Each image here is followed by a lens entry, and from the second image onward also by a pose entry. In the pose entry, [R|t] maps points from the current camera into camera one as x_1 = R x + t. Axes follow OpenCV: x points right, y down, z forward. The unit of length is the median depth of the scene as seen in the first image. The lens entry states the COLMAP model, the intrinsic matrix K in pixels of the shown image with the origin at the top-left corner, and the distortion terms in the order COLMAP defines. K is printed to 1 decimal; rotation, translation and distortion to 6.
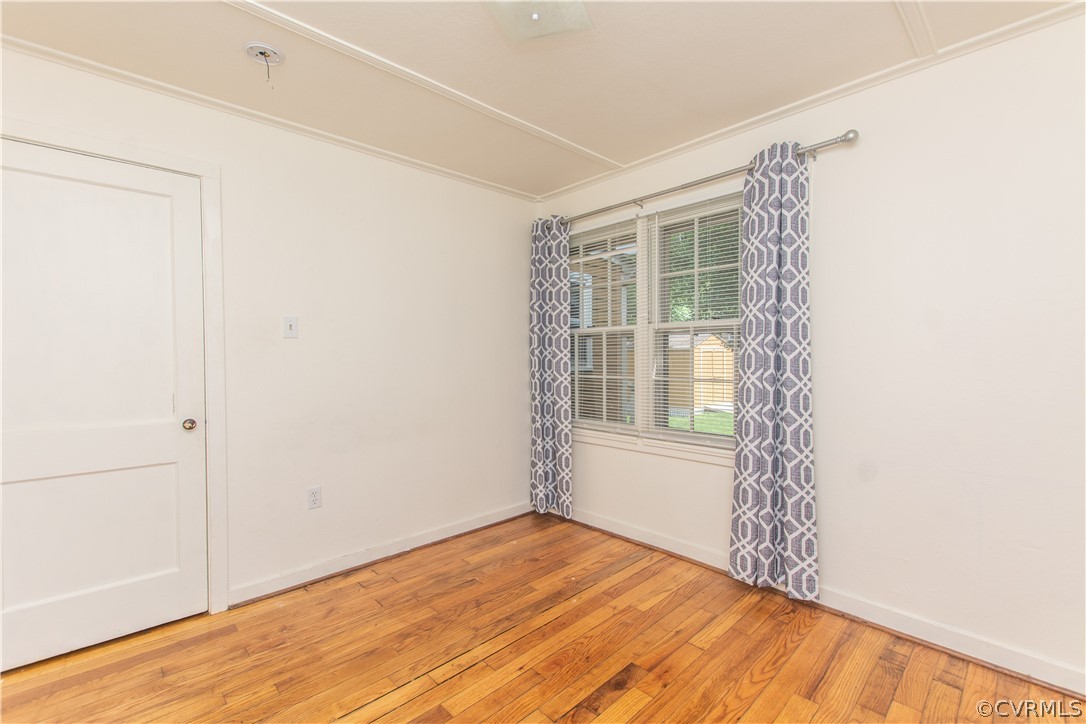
lens RADIAL K [[478.3, 0, 544.2], [0, 478.3, 365.9], [0, 0, 1]] dist [-0.036621, 0.005854]
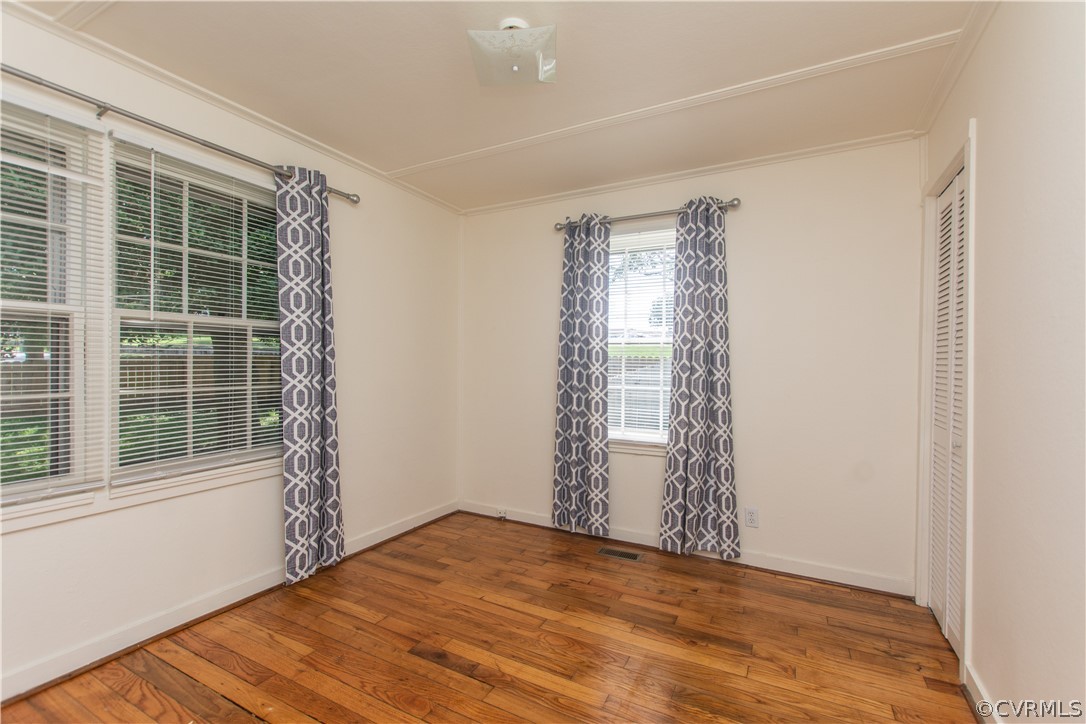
lens RADIAL K [[478.3, 0, 544.2], [0, 478.3, 365.9], [0, 0, 1]] dist [-0.036621, 0.005854]
pose [[-0.357692, -0.007568, 0.933809, -0.712091], [0.012845, 0.999833, 0.013023, -0.014570], [-0.933751, 0.016653, -0.357535, 0.854923]]
